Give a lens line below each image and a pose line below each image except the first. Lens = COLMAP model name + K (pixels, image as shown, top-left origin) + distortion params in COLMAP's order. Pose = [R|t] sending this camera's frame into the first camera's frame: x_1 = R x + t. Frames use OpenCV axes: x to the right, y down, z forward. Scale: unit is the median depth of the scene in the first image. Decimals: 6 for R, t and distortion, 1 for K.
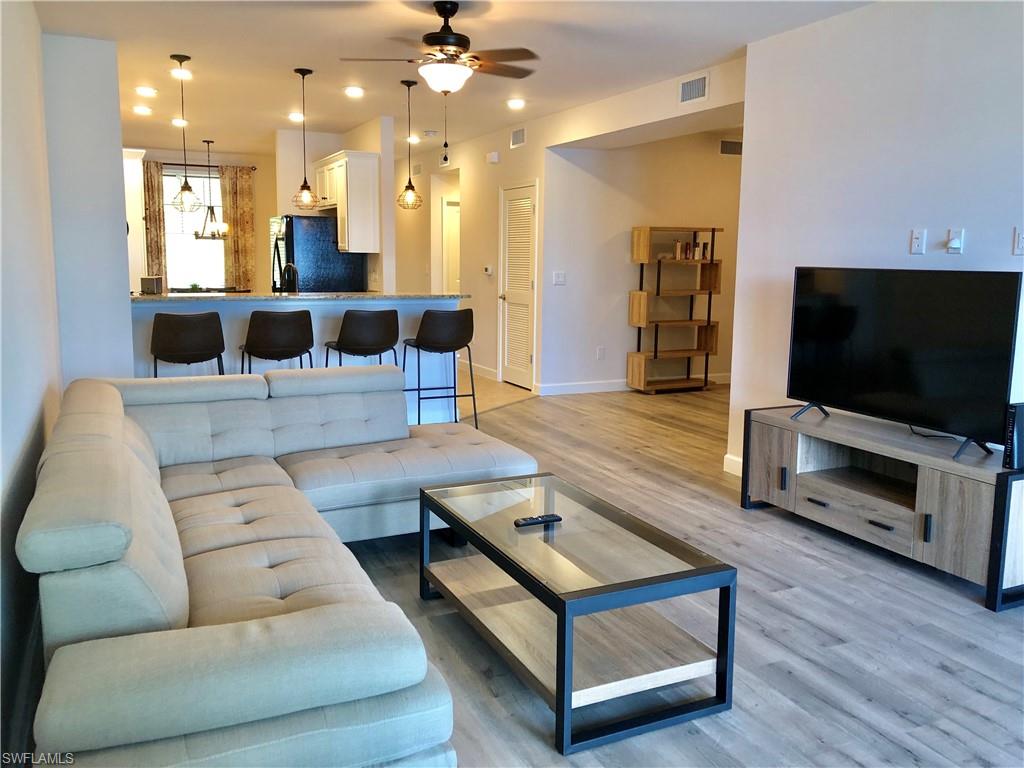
lens RADIAL K [[832.2, 0, 512.2], [0, 832.2, 389.6], [0, 0, 1]] dist [0.038233, -0.009466]
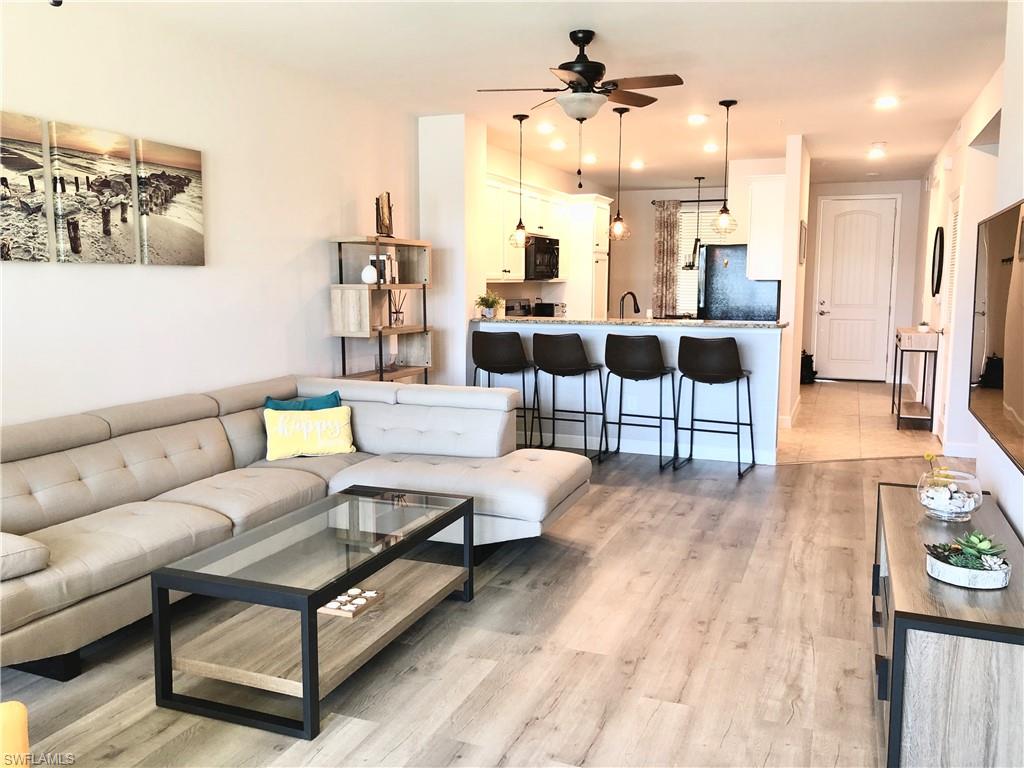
lens RADIAL K [[839.0, 0, 509.8], [0, 839.0, 376.6], [0, 0, 1]] dist [0.031341, -0.020788]
pose [[0.665662, 0.068746, -0.743080, 0.649934], [-0.110808, 0.993815, -0.007321, -0.029794], [0.737981, 0.087213, 0.669162, 0.289044]]
